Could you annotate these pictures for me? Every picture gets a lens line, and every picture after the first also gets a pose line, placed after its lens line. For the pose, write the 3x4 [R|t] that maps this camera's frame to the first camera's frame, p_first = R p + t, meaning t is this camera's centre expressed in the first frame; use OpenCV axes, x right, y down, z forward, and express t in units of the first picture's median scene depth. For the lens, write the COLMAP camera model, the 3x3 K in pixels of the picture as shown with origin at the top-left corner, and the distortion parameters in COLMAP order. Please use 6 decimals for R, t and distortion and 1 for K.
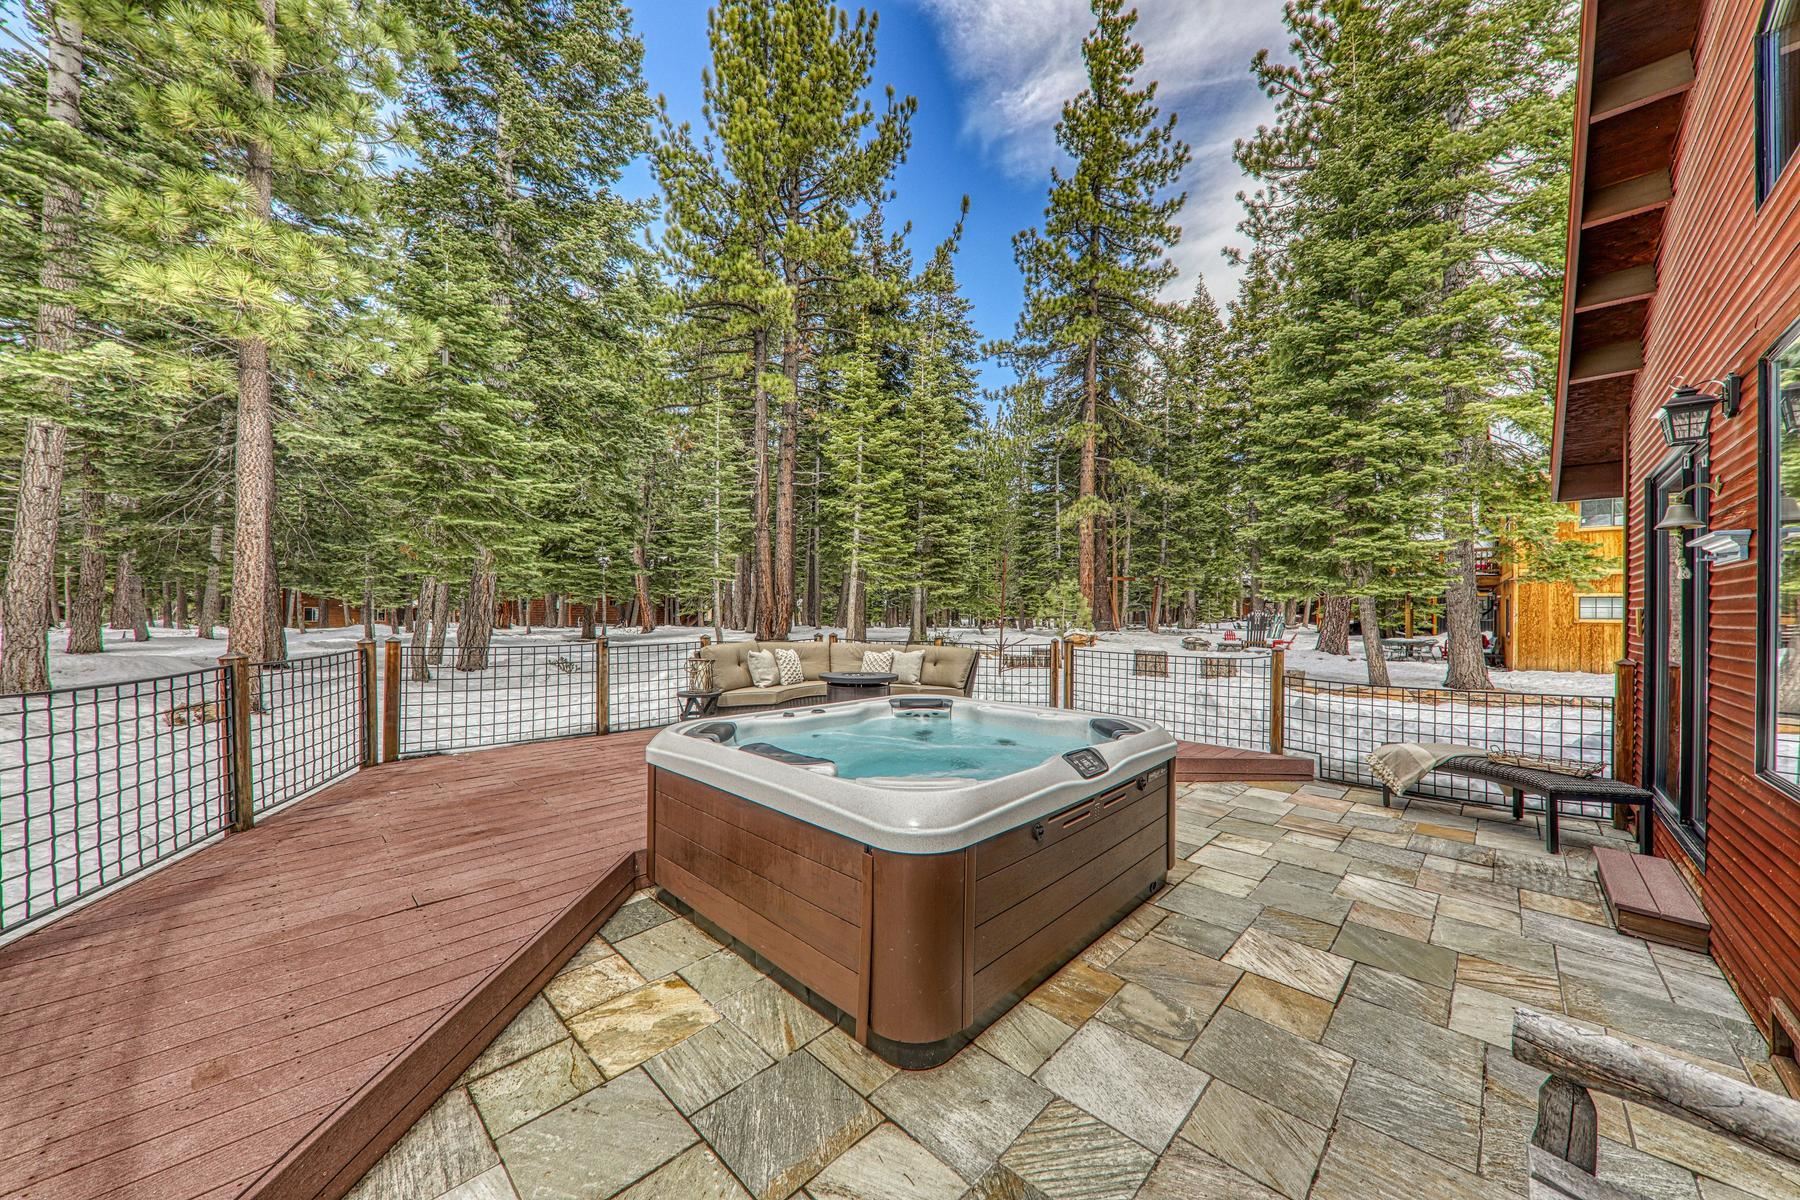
lens RADIAL K [[624.3, 0, 898.5], [0, 624.3, 609.5], [0, 0, 1]] dist [0.003578, -0.001703]
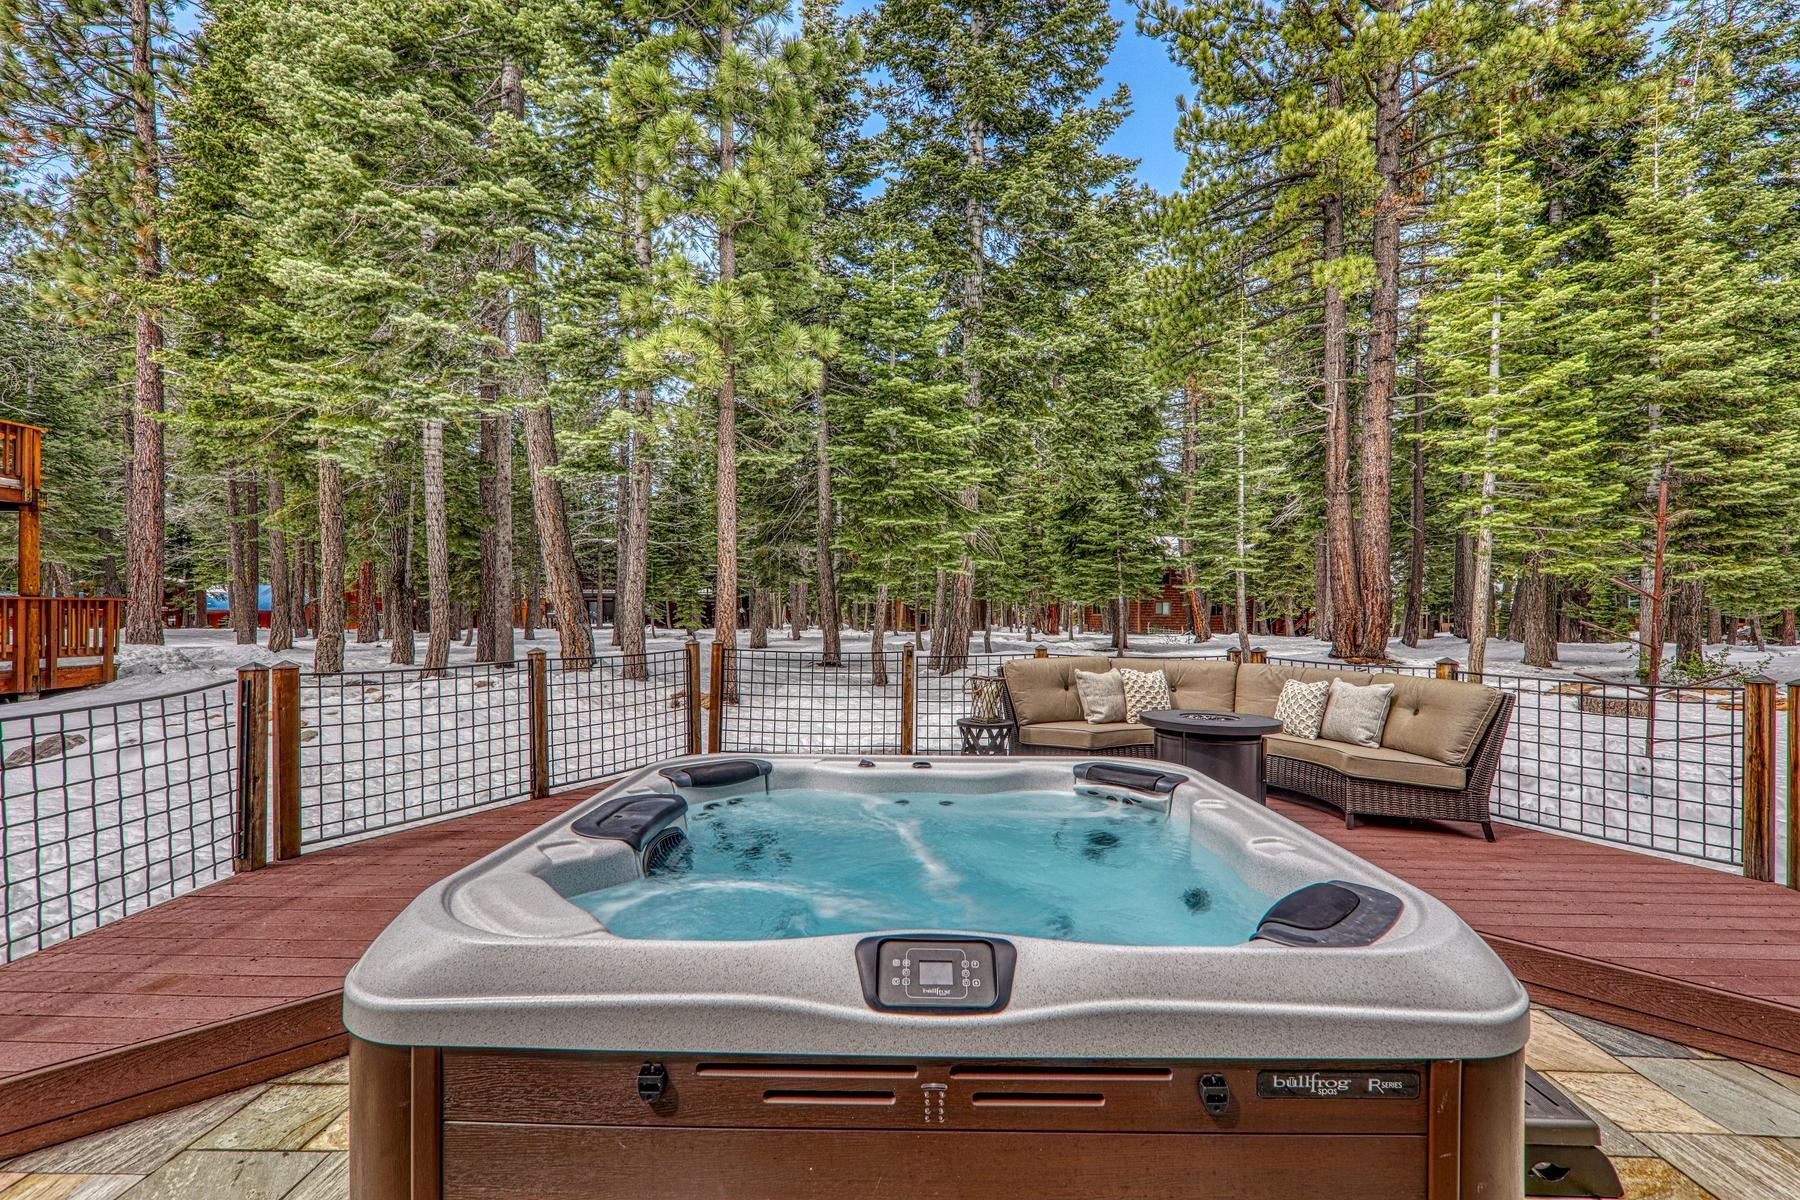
lens RADIAL K [[779.7, 0, 897.7], [0, 779.7, 607.6], [0, 0, 1]] dist [0.010770, -0.001669]
pose [[0.679106, -0.010017, -0.733972, 0.097625], [0.004937, 0.999947, -0.009078, 0.001466], [0.734023, 0.002541, 0.679119, 0.092980]]
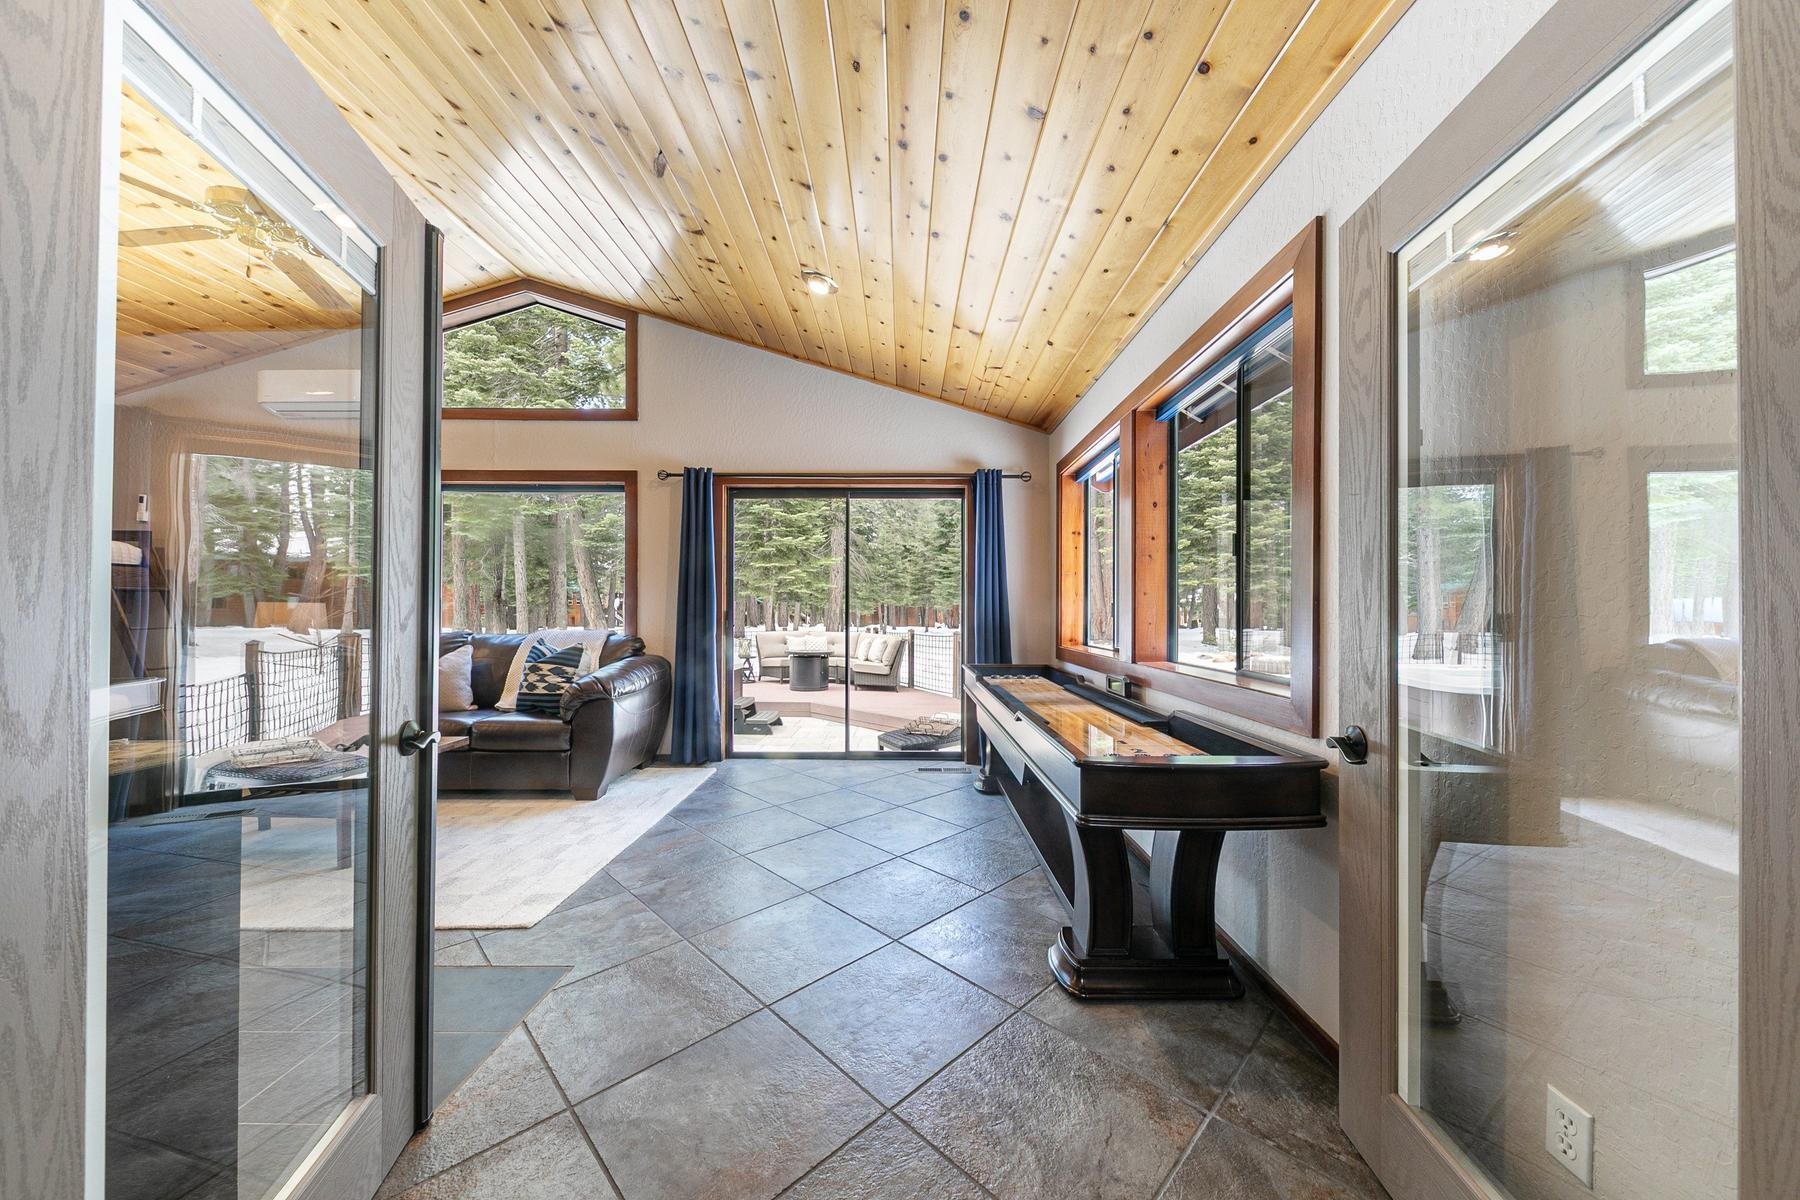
lens RADIAL K [[624.3, 0, 901.9], [0, 624.3, 607.0], [0, 0, 1]] dist [0.003578, -0.001703]
pose [[0.689888, -0.016457, -0.723729, 0.398056], [0.013931, 0.999858, -0.009456, 0.002324], [0.723782, -0.003559, 0.690019, 0.027592]]
